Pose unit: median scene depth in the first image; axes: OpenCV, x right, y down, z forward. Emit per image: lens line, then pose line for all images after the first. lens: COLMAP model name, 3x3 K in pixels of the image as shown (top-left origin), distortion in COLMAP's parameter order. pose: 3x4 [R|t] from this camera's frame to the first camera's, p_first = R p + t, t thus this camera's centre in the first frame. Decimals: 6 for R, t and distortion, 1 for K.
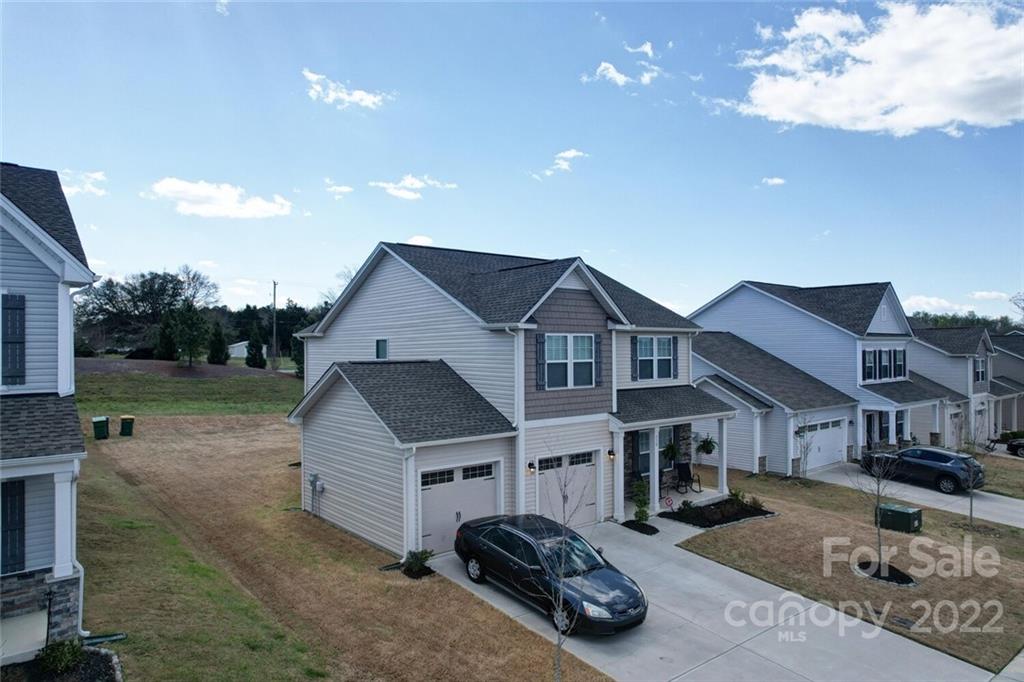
lens RADIAL K [[657.9, 0, 506.7], [0, 657.9, 340.4], [0, 0, 1]] dist [-0.082796, 0.079279]
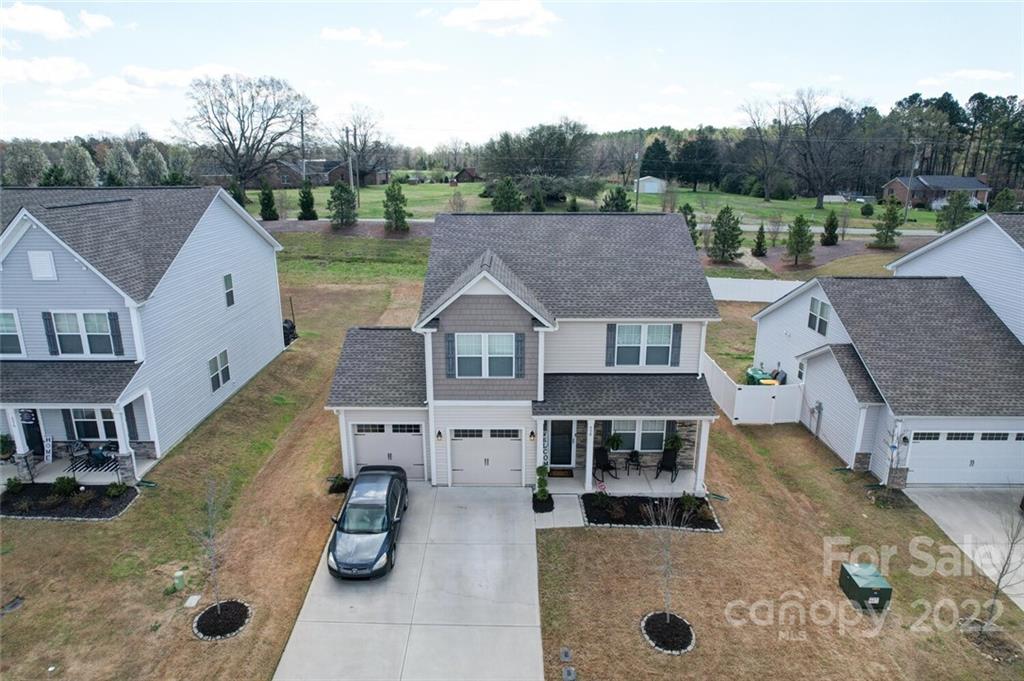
lens RADIAL K [[657.9, 0, 506.7], [0, 657.9, 339.9], [0, 0, 1]] dist [-0.082796, 0.079279]
pose [[0.770511, 0.177654, -0.612169, 0.829422], [0.004630, 0.958791, 0.284073, -0.324261], [0.637410, -0.221716, 0.737937, 0.171623]]
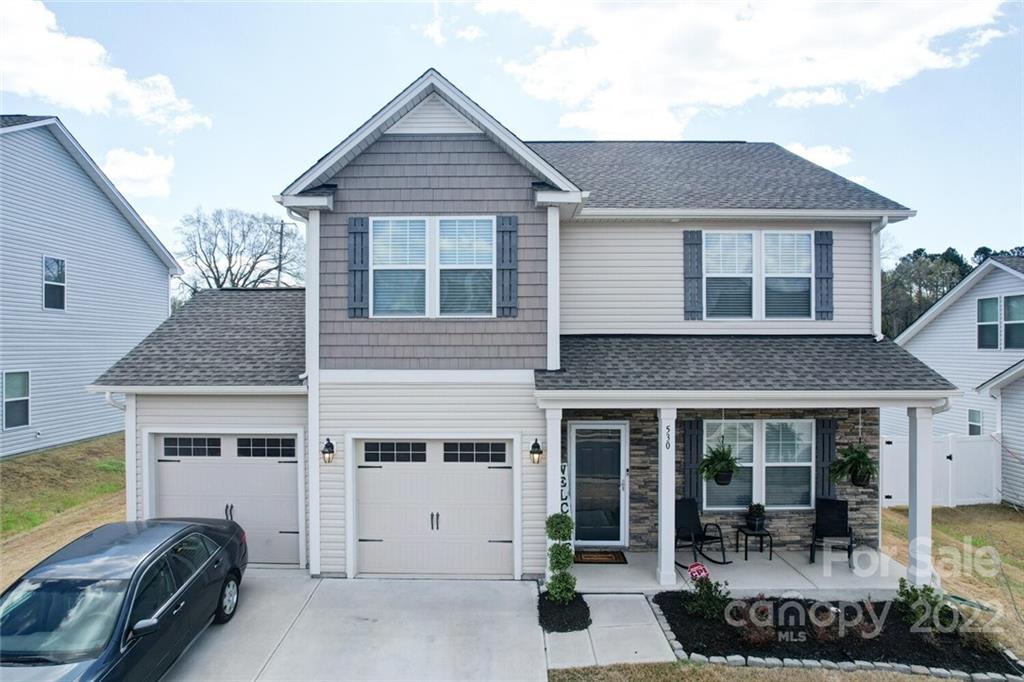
lens RADIAL K [[657.9, 0, 506.7], [0, 657.9, 340.4], [0, 0, 1]] dist [-0.082796, 0.079279]
pose [[0.766335, 0.003950, -0.642429, 0.487809], [0.004995, 0.999914, 0.012106, 0.085097], [0.642421, -0.012486, 0.766250, 0.622690]]
